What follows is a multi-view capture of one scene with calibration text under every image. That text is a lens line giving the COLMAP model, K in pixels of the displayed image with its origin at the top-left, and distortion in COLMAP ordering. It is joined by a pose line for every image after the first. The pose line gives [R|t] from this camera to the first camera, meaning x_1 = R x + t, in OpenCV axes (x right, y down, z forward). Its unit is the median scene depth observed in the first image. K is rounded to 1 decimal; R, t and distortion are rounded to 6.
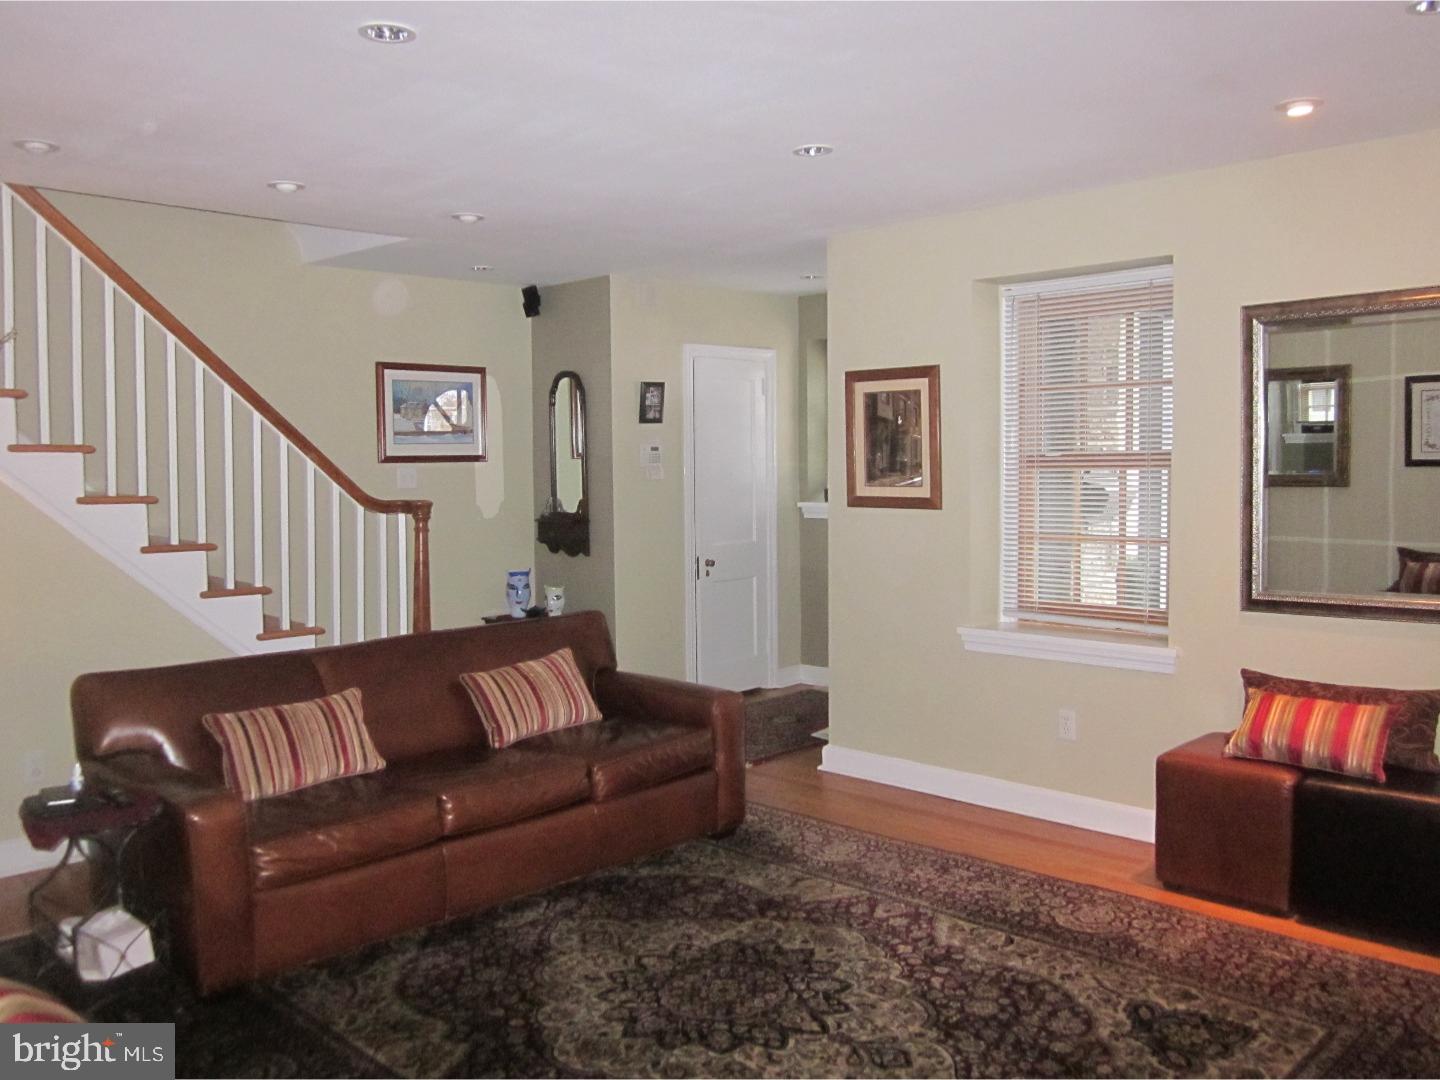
lens RADIAL K [[1199.0, 0, 722.9], [0, 1199.0, 553.1], [0, 0, 1]] dist [-0.040232, 0.009281]
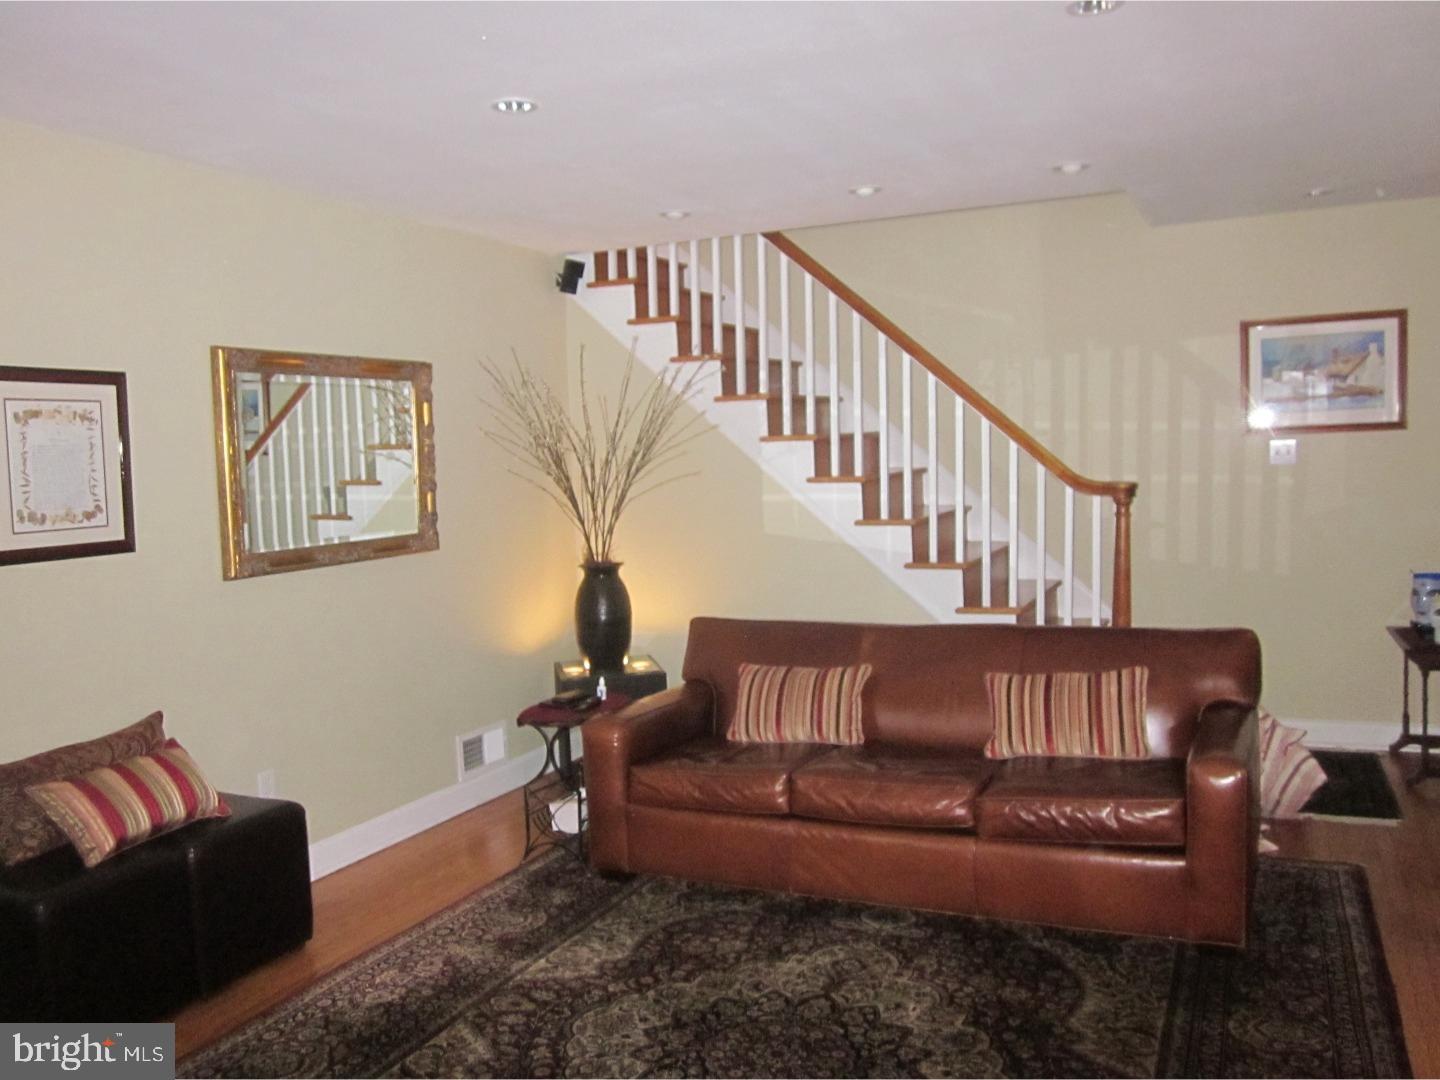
lens RADIAL K [[1199.0, 0, 725.0], [0, 1199.0, 532.5], [0, 0, 1]] dist [-0.040232, 0.009281]
pose [[0.341227, 0.059200, -0.938115, 0.749693], [-0.039279, 0.998041, 0.048695, -0.058282], [0.939160, 0.020232, 0.342883, 0.617134]]
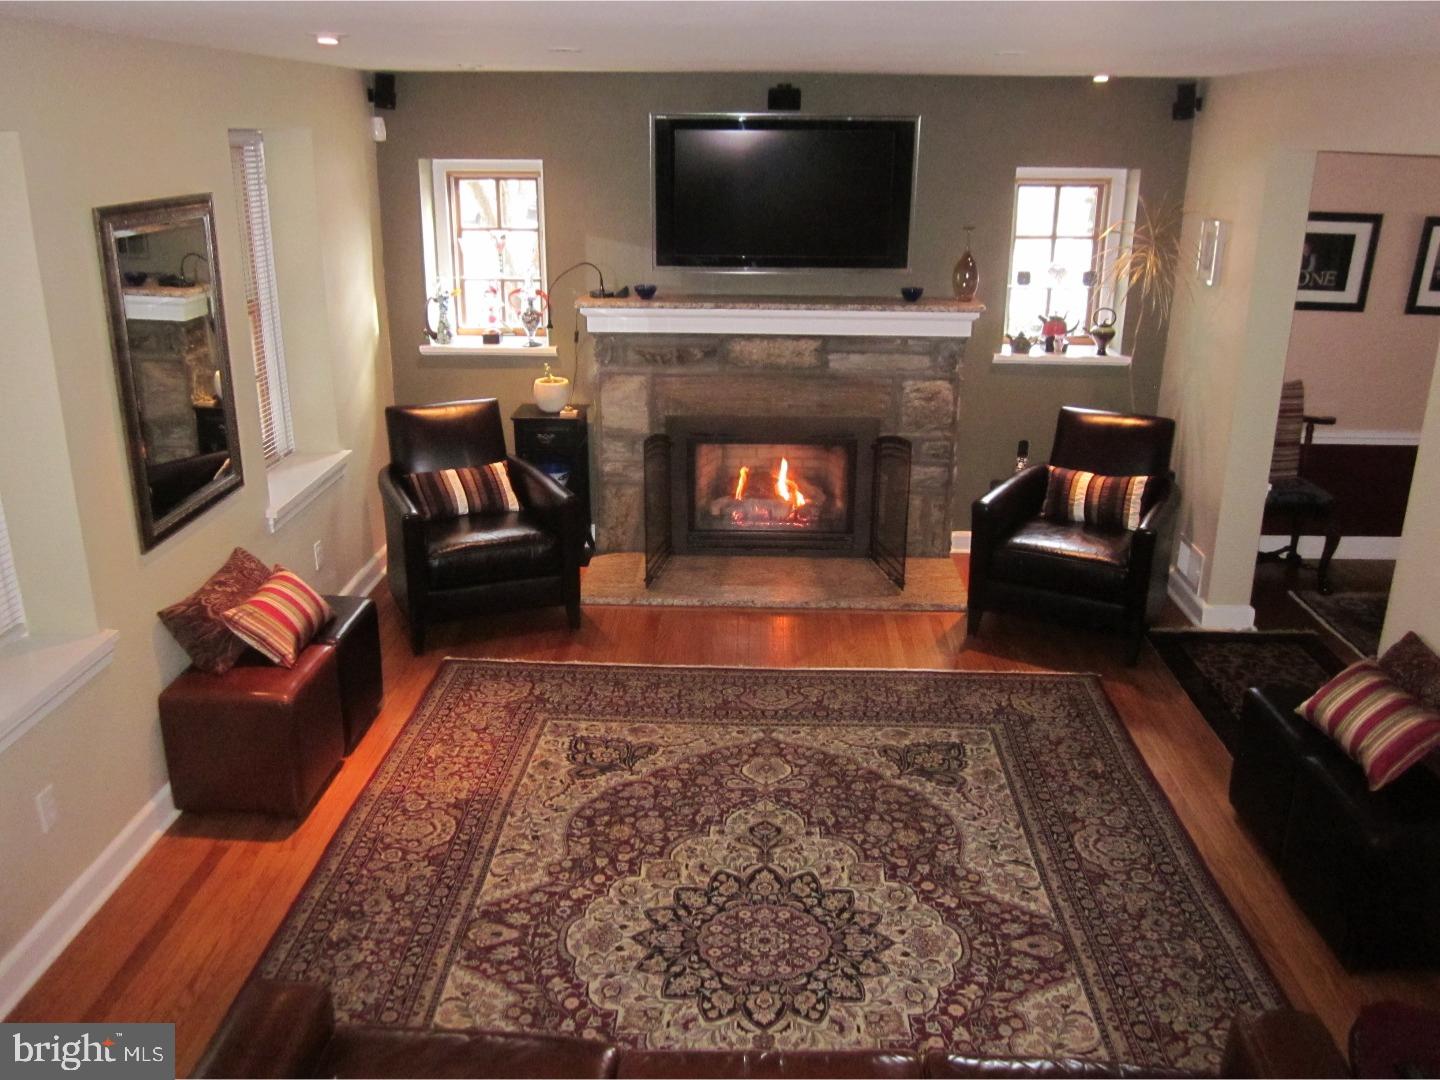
lens RADIAL K [[1199.0, 0, 719.4], [0, 1199.0, 534.8], [0, 0, 1]] dist [-0.040232, 0.009281]
pose [[-0.671407, -0.226089, 0.705759, -0.588635], [0.061739, 0.931953, 0.357283, -0.314470], [-0.738512, 0.283455, -0.611762, 1.475675]]
